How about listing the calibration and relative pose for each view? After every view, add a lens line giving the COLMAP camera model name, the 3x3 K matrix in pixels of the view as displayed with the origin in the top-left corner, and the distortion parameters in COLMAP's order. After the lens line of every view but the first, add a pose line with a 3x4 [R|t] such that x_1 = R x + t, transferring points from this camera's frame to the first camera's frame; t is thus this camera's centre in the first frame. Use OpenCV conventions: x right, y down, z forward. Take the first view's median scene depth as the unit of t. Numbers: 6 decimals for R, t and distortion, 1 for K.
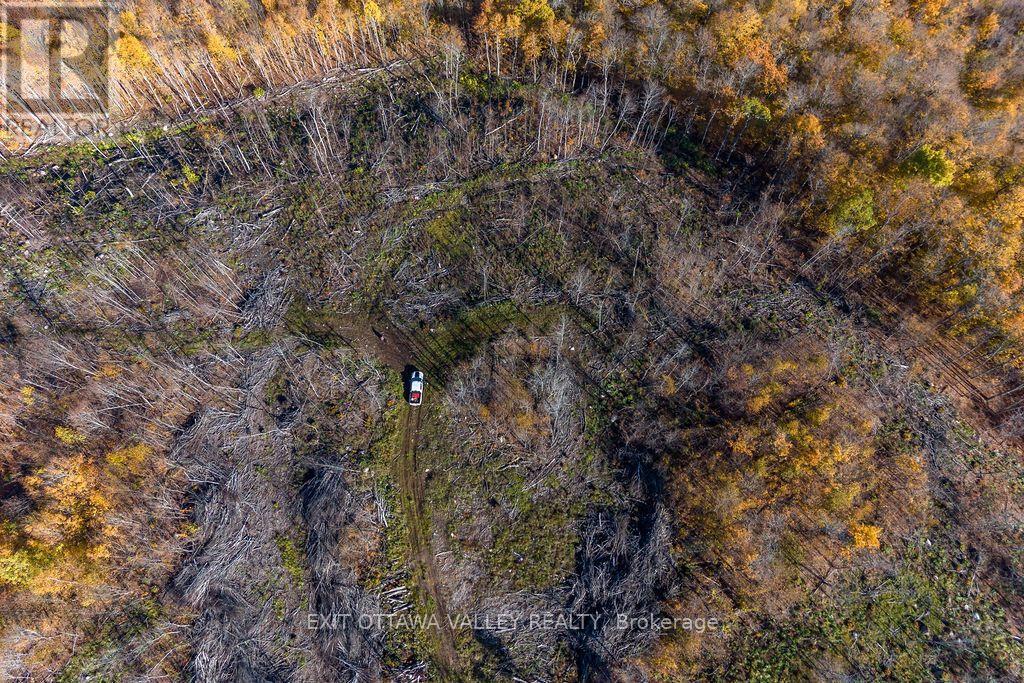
lens RADIAL K [[687.6, 0, 512.0], [0, 687.6, 341.7], [0, 0, 1]] dist [0.037678, -0.040870]
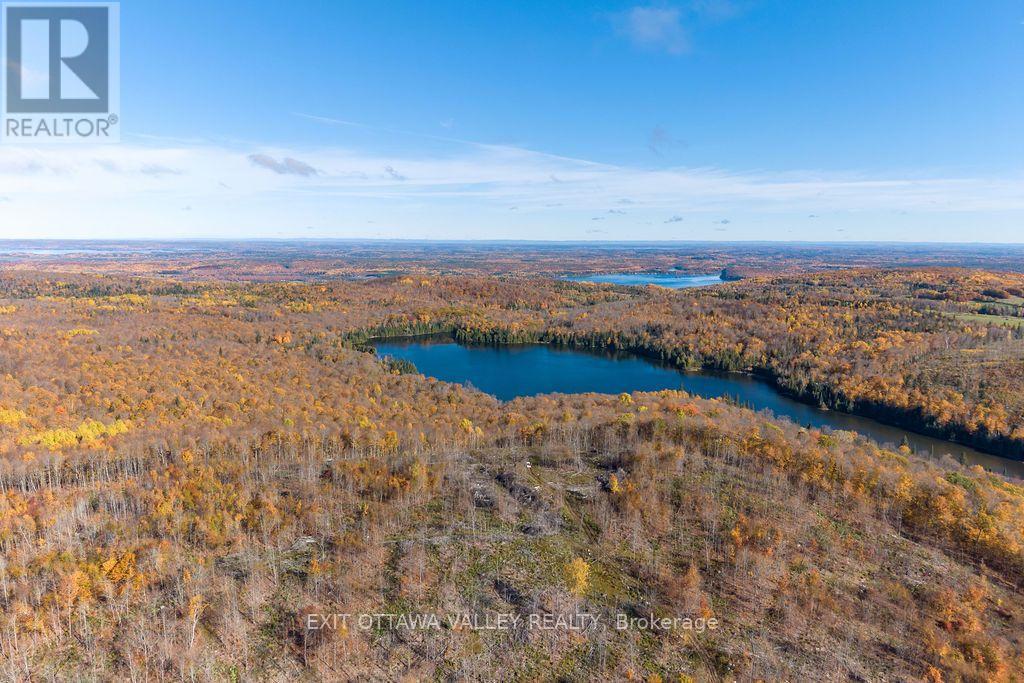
lens RADIAL K [[687.6, 0, 508.7], [0, 687.6, 337.6], [0, 0, 1]] dist [0.037678, -0.040870]
pose [[0.991794, -0.023122, 0.125736, -0.576106], [0.120144, 0.504752, -0.854863, 2.265522], [-0.043699, 0.862955, 0.503388, -0.891336]]
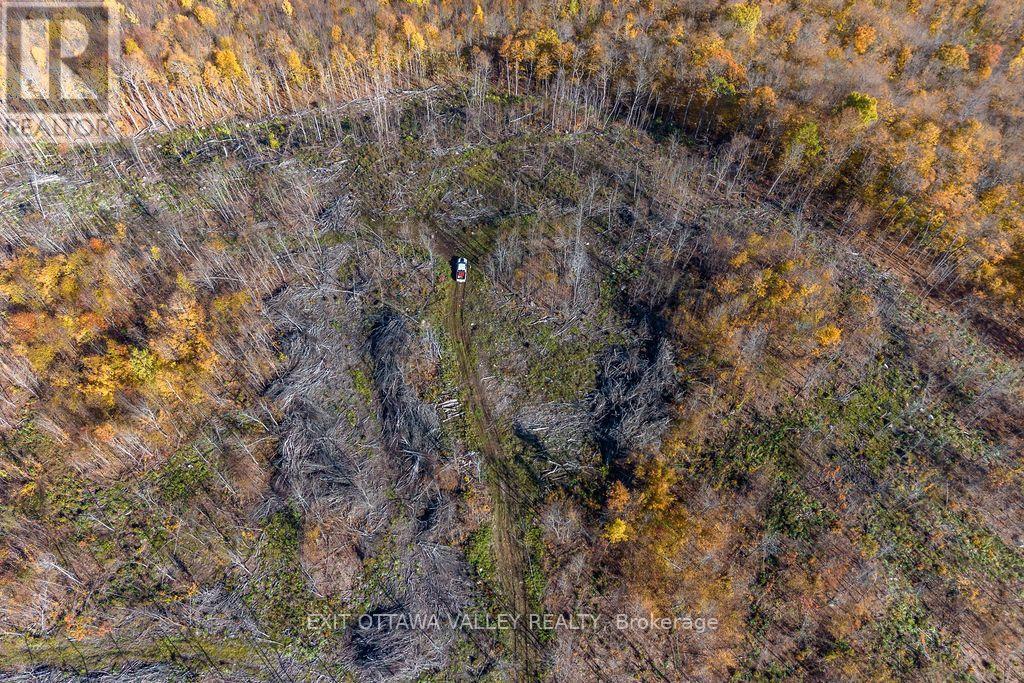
lens RADIAL K [[687.6, 0, 510.9], [0, 687.6, 343.9], [0, 0, 1]] dist [0.037678, -0.040870]
pose [[0.999953, -0.002994, 0.009261, -0.064177], [0.004822, 0.978901, -0.204277, 0.460343], [-0.008454, 0.204312, 0.978869, -0.180584]]
